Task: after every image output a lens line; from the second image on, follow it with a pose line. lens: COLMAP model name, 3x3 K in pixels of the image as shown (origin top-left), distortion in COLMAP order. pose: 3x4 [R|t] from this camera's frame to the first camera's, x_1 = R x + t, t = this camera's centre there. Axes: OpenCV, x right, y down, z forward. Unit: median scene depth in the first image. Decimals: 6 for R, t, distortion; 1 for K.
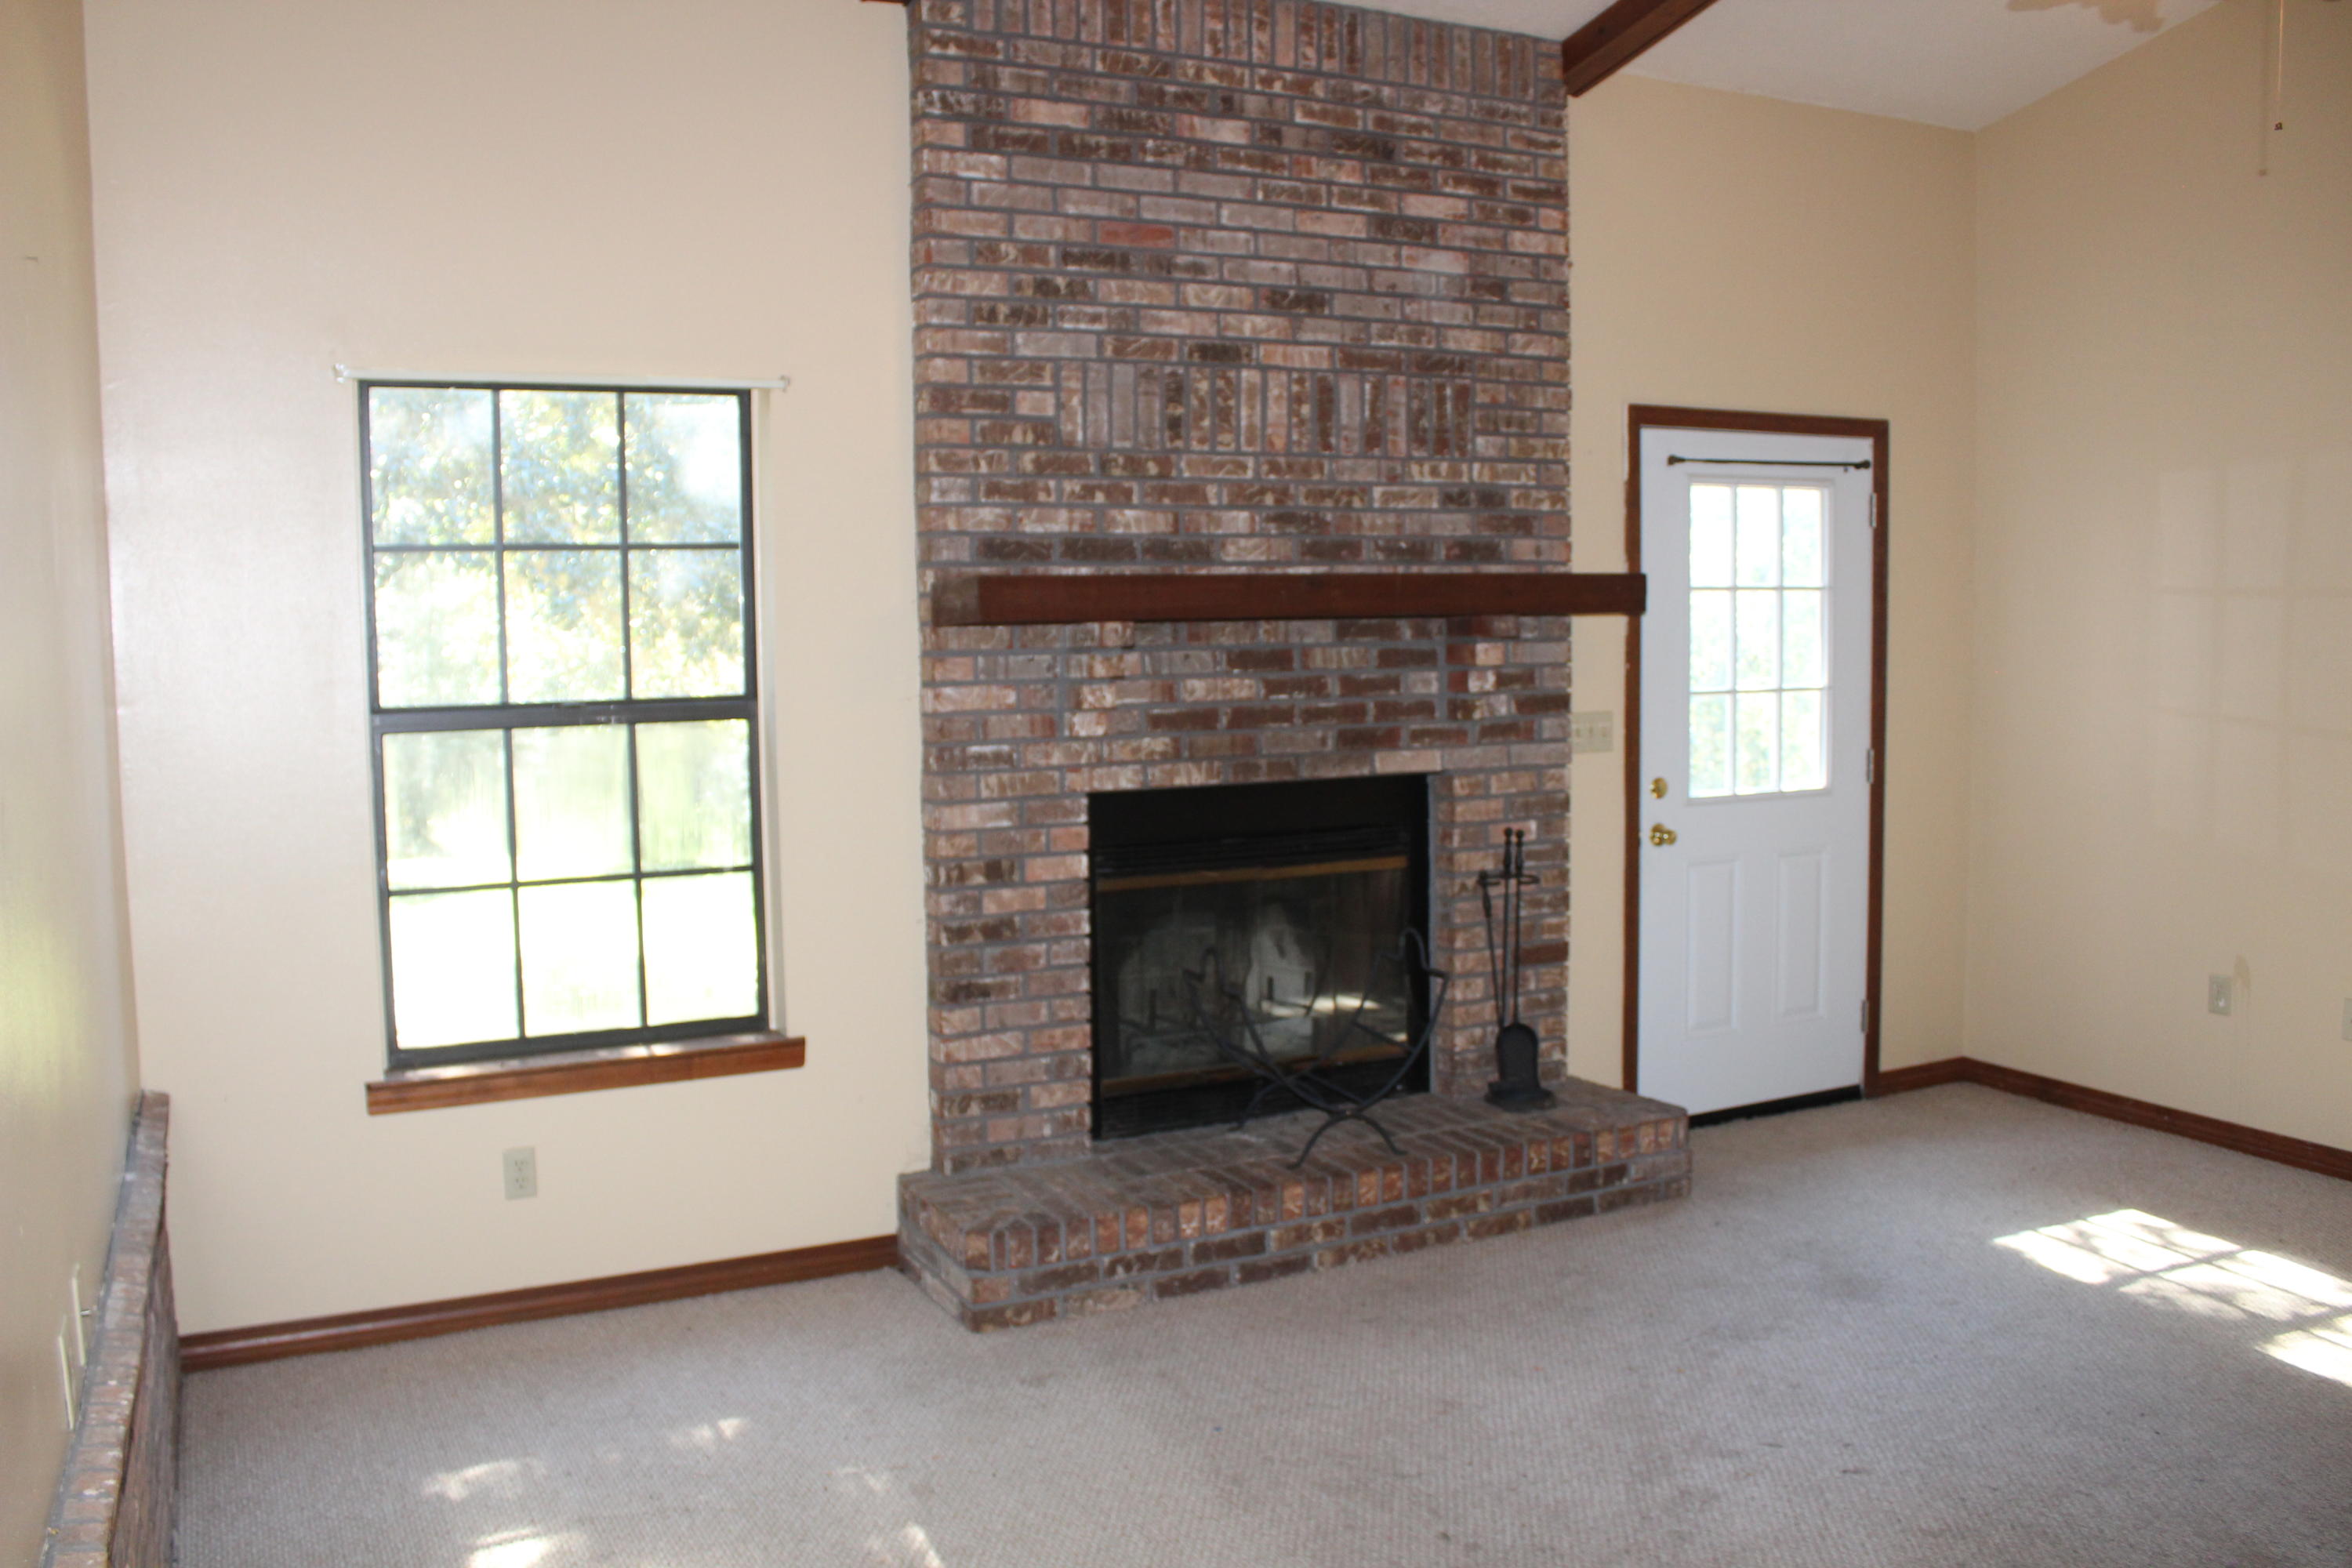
lens RADIAL K [[1970.8, 0, 1097.5], [0, 1970.8, 785.1], [0, 0, 1]] dist [-0.128773, 0.088003]
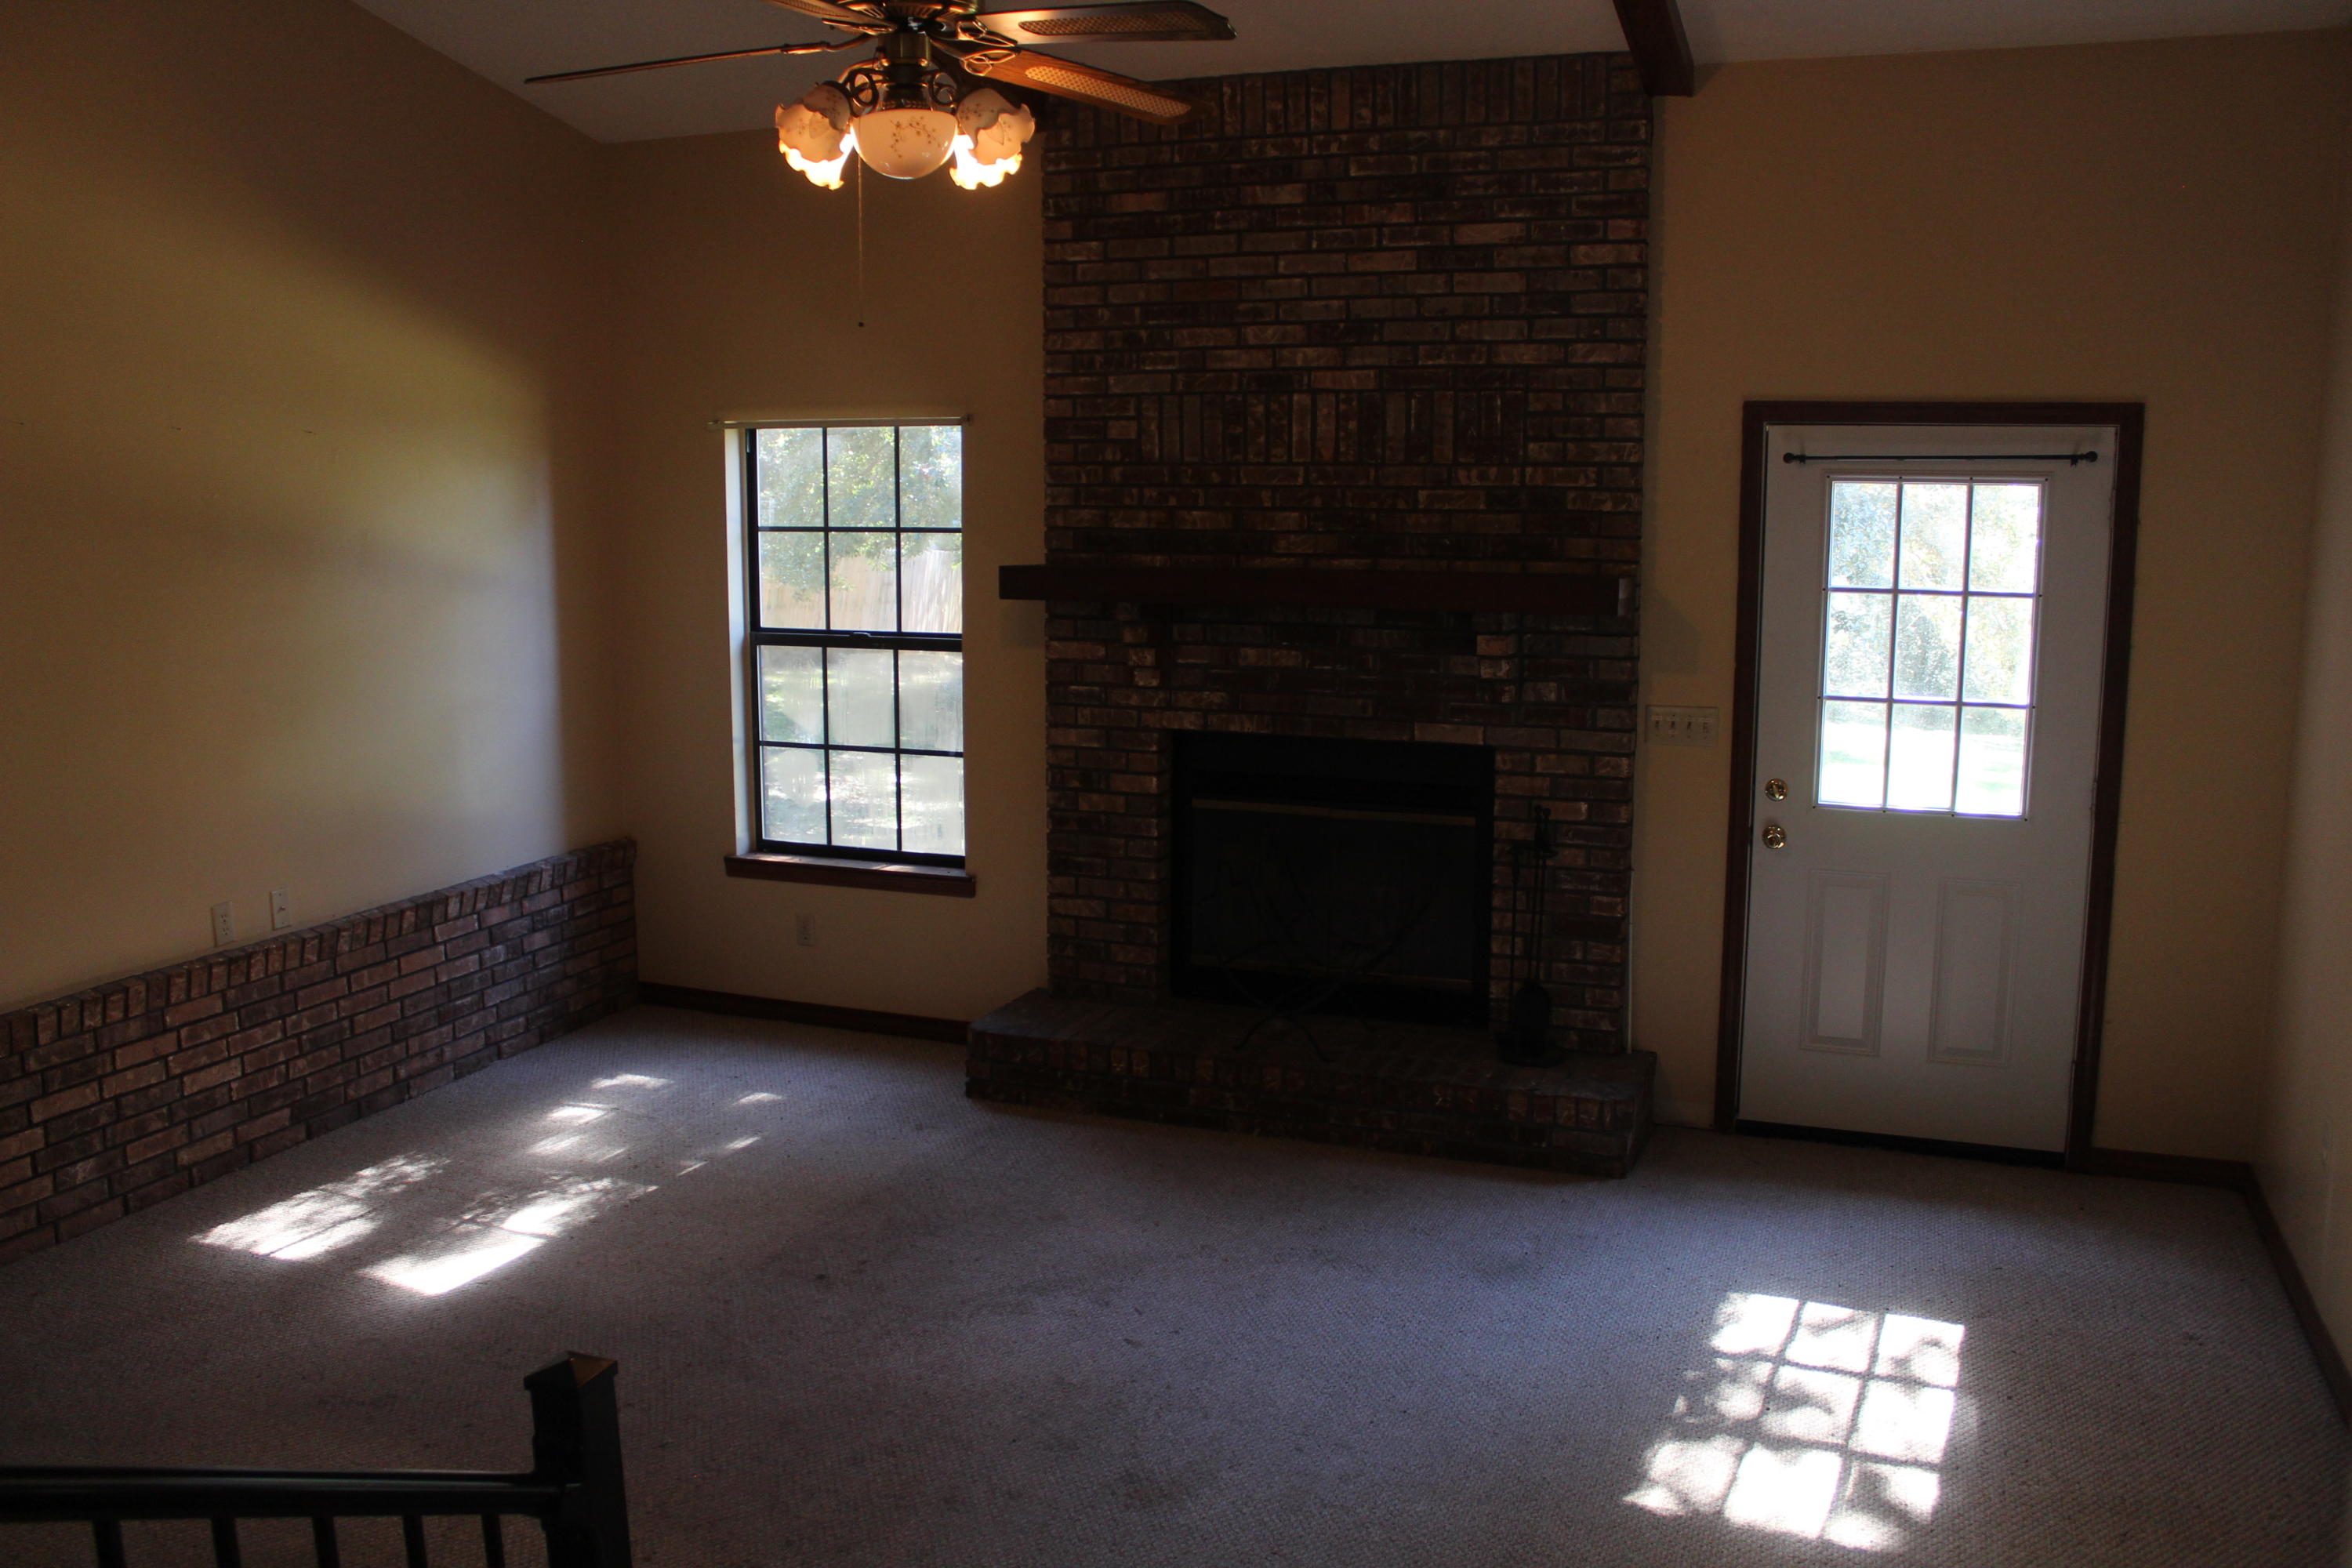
lens RADIAL K [[1970.8, 0, 1097.5], [0, 1970.8, 785.1], [0, 0, 1]] dist [-0.128773, 0.088003]
pose [[0.662286, 0.133379, -0.737283, 0.917652], [-0.071232, 0.990779, 0.115252, -0.105014], [0.745857, -0.023812, 0.665680, 0.105528]]
